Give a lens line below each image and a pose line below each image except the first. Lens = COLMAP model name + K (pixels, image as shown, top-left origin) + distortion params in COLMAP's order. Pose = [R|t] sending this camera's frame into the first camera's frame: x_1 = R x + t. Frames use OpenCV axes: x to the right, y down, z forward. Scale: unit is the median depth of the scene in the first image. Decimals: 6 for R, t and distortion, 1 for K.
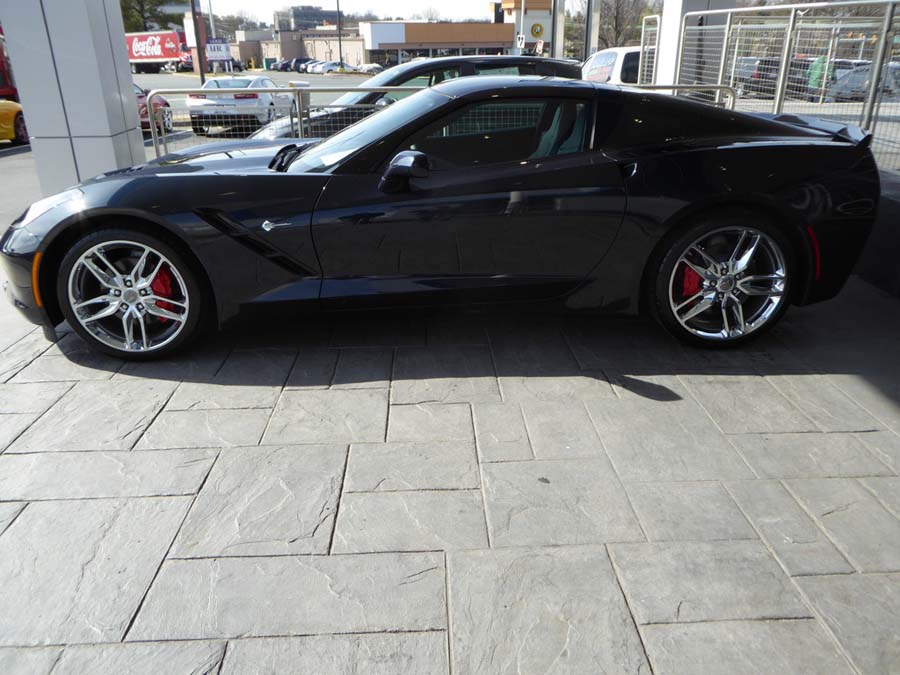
lens RADIAL K [[684.7, 0, 450.8], [0, 684.7, 337.5], [0, 0, 1]] dist [0.054037, 0.001436]
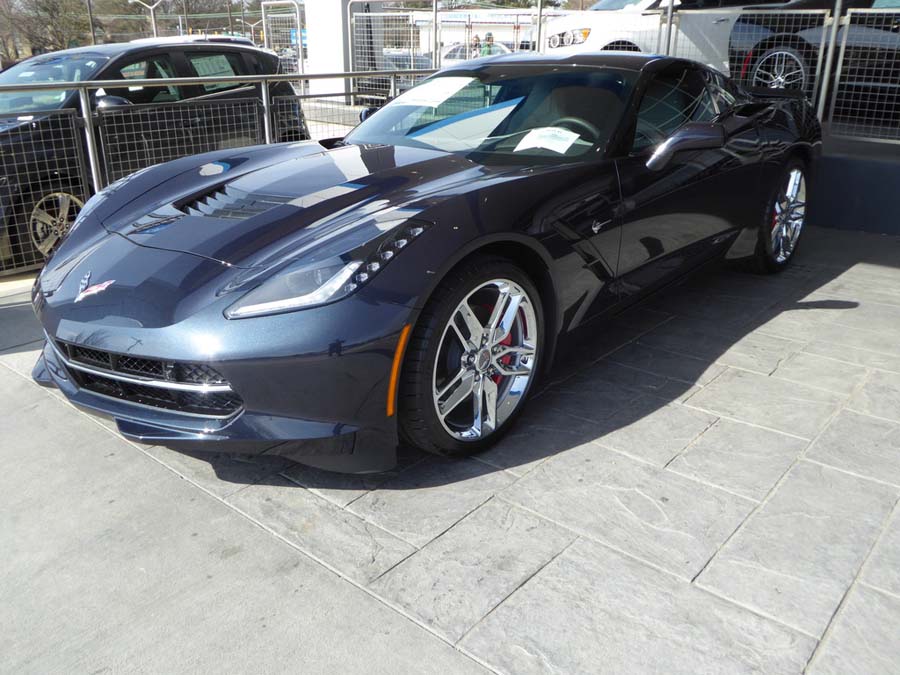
lens RADIAL K [[778.5, 0, 450.4], [0, 778.5, 335.6], [0, 0, 1]] dist [0.004848, 0.008429]
pose [[0.668638, -0.256894, 0.697803, -1.090275], [0.280859, 0.956163, 0.082889, -0.167019], [-0.688507, 0.140561, 0.711478, 0.483075]]
